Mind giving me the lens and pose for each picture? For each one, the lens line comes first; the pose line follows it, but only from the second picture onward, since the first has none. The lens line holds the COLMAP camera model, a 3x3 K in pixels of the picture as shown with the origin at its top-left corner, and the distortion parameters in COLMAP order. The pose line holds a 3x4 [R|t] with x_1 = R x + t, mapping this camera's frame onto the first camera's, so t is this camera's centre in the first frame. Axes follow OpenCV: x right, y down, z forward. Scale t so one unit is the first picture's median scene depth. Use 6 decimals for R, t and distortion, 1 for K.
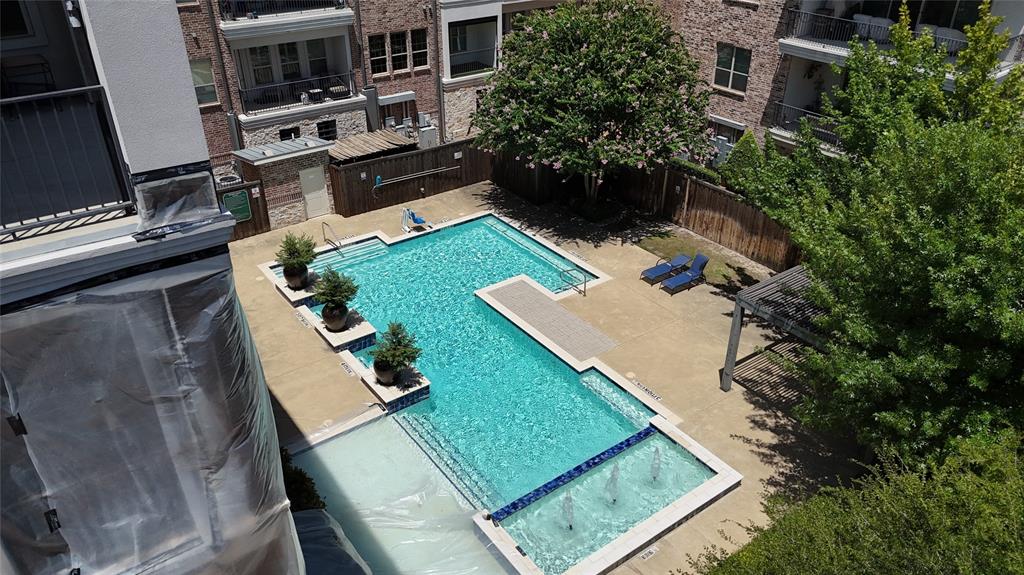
lens RADIAL K [[761.4, 0, 543.9], [0, 761.4, 287.4], [0, 0, 1]] dist [0.046848, -0.002197]
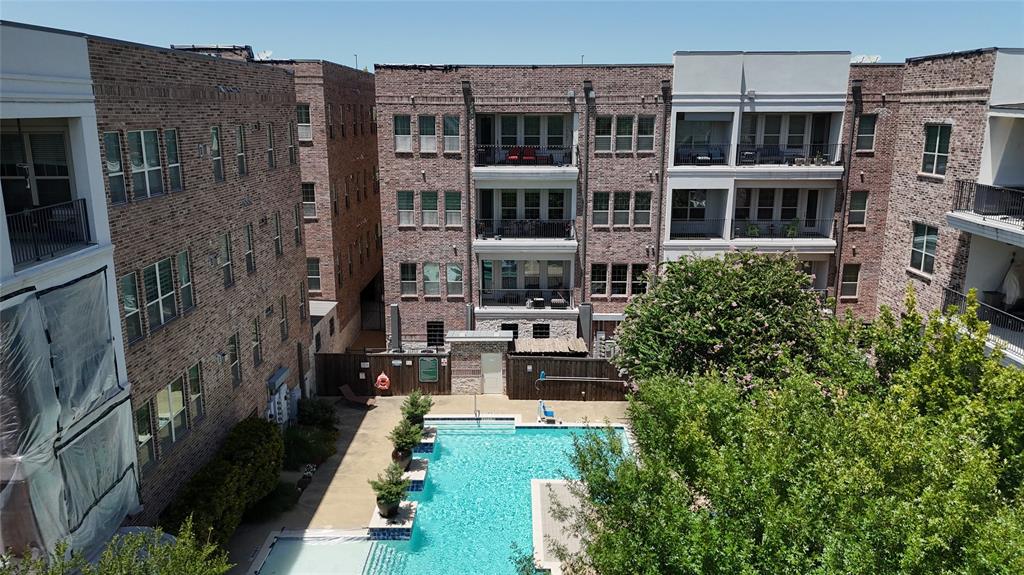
lens RADIAL K [[761.4, 0, 543.9], [0, 761.4, 287.4], [0, 0, 1]] dist [0.046848, -0.002197]
pose [[0.803641, 0.134443, -0.579729, 0.432364], [-0.303593, 0.930472, -0.205068, -0.025371], [0.511852, 0.340803, 0.788582, 0.029794]]
